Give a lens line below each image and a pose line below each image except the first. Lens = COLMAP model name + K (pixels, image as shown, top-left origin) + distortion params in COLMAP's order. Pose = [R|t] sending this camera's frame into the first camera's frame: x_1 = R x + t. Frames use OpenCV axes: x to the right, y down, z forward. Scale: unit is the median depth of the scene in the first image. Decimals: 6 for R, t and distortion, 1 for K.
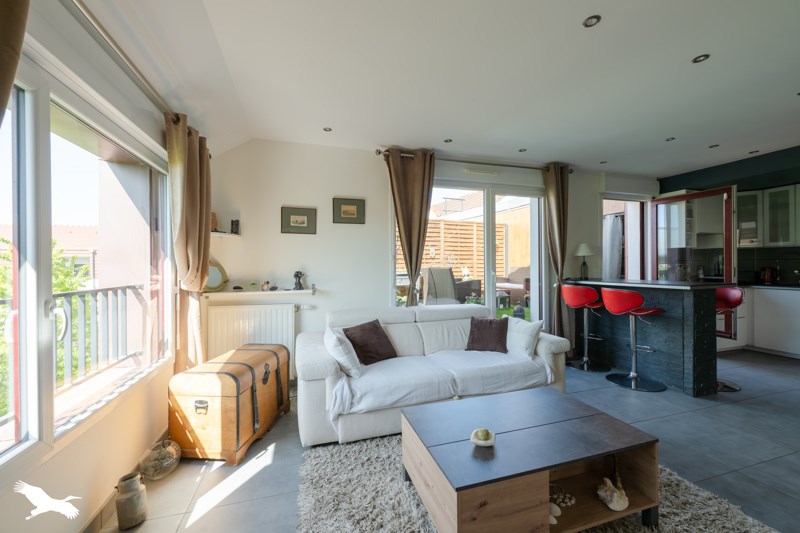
lens RADIAL K [[317.3, 0, 400.0], [0, 317.3, 266.5], [0, 0, 1]] dist [0.000237, 0.000000]
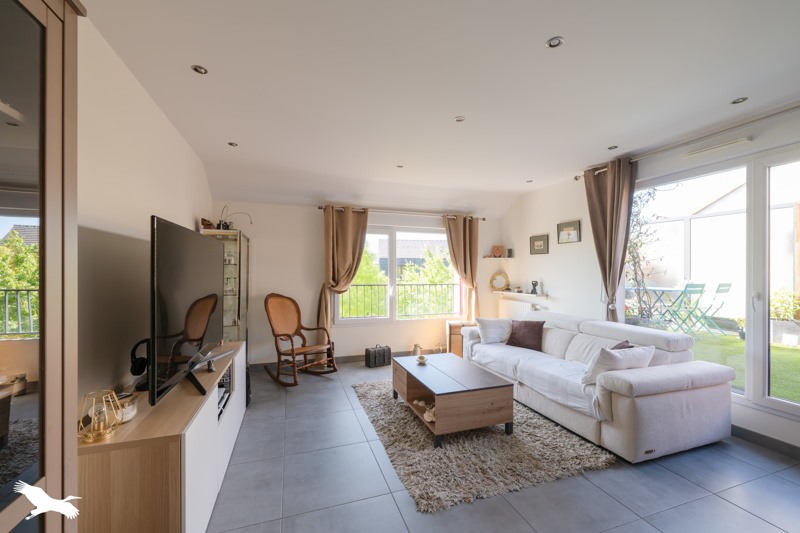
lens RADIAL K [[317.3, 0, 400.0], [0, 317.3, 266.5], [0, 0, 1]] dist [0.000237, 0.000000]
pose [[0.034878, -0.009426, -0.999347, 1.053735], [-0.008897, 0.999913, -0.009742, -0.029976], [0.999352, 0.009231, 0.034791, 0.338424]]
